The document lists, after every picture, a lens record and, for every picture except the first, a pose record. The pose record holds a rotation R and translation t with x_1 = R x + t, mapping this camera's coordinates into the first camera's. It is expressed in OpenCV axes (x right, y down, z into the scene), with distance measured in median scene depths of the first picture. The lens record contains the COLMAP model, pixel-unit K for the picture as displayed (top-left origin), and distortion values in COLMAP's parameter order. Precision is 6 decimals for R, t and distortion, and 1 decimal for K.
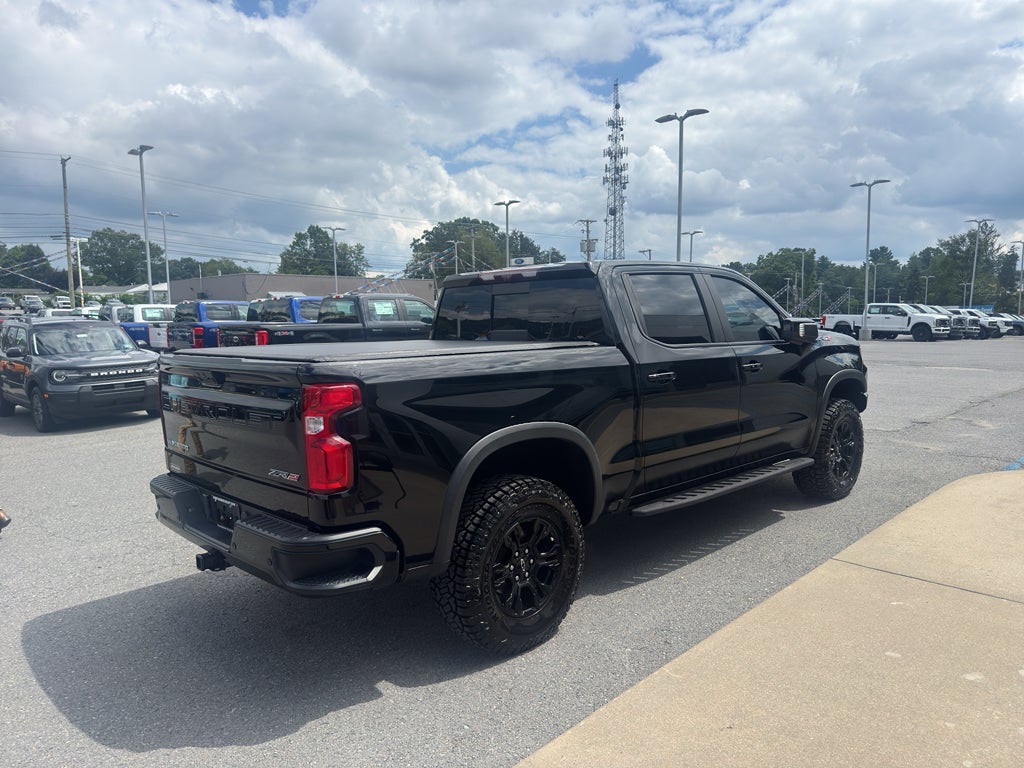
lens RADIAL K [[745.4, 0, 488.2], [0, 745.4, 383.5], [0, 0, 1]] dist [-0.001836, -0.002159]
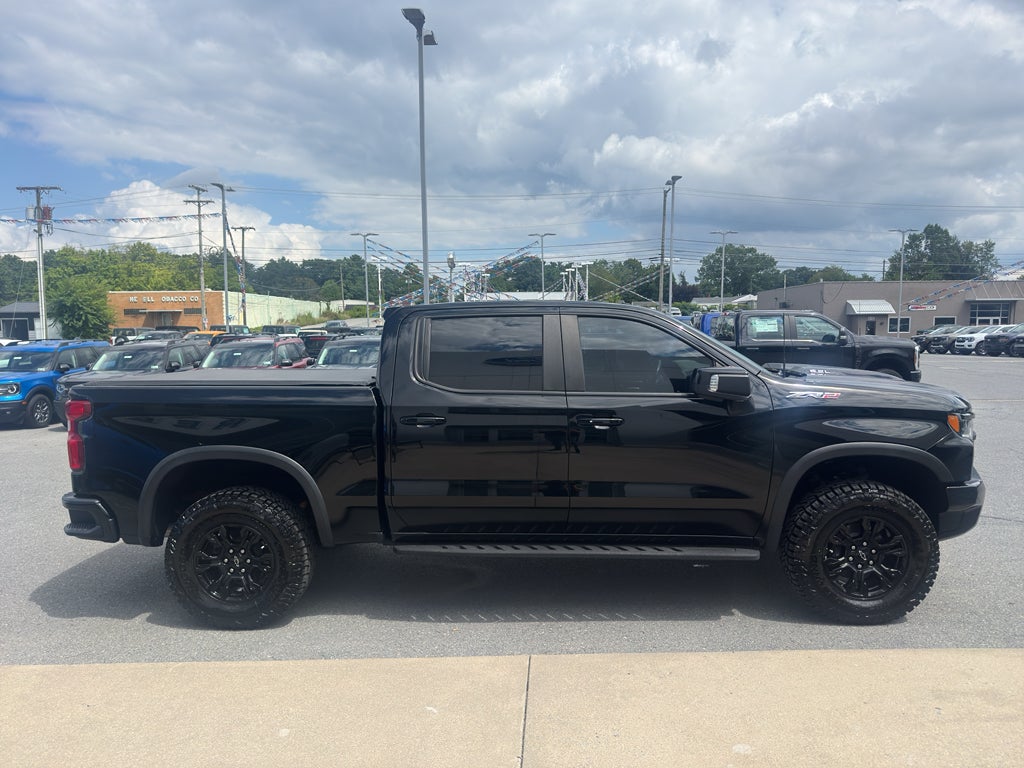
lens RADIAL K [[715.7, 0, 501.0], [0, 715.7, 402.9], [0, 0, 1]] dist [0.040943, -0.079443]
pose [[0.687784, 0.080124, -0.721480, 0.745016], [-0.064500, 0.996704, 0.049200, -0.065142], [0.723044, 0.012697, 0.690685, 0.308478]]
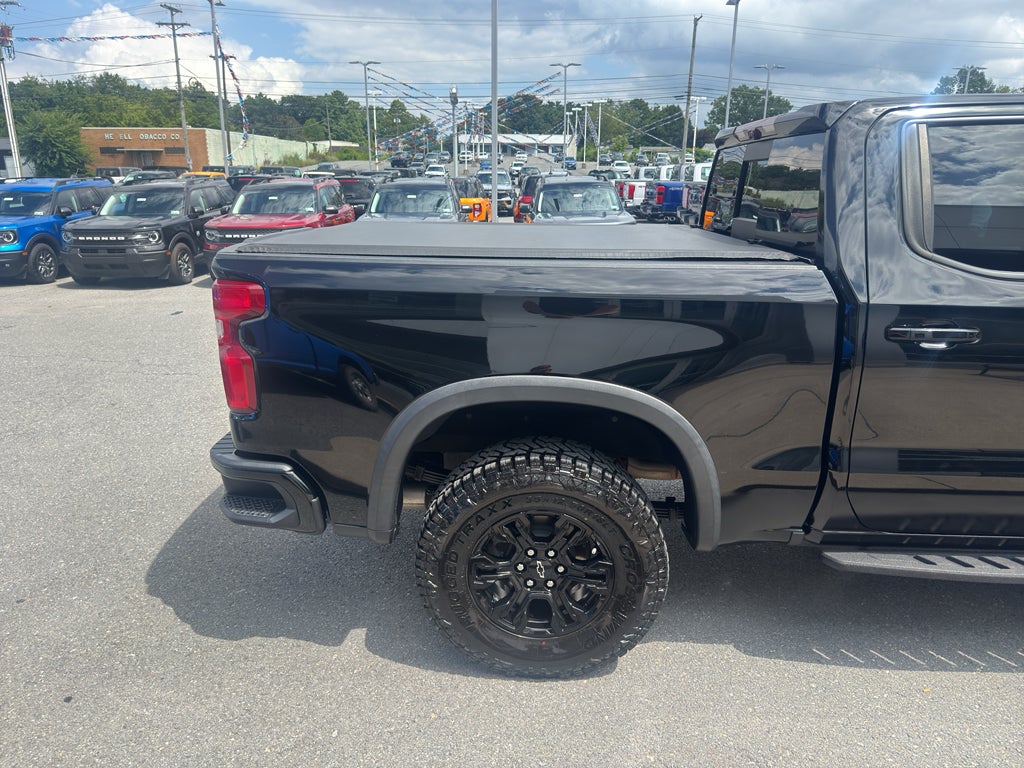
lens RADIAL K [[714.1, 0, 486.4], [0, 714.1, 393.6], [0, 0, 1]] dist [-0.009485, 0.000336]
pose [[0.690669, 0.226557, -0.686767, 0.273144], [-0.079184, 0.967642, 0.239581, -0.046420], [0.718823, -0.111090, 0.686260, 0.326066]]
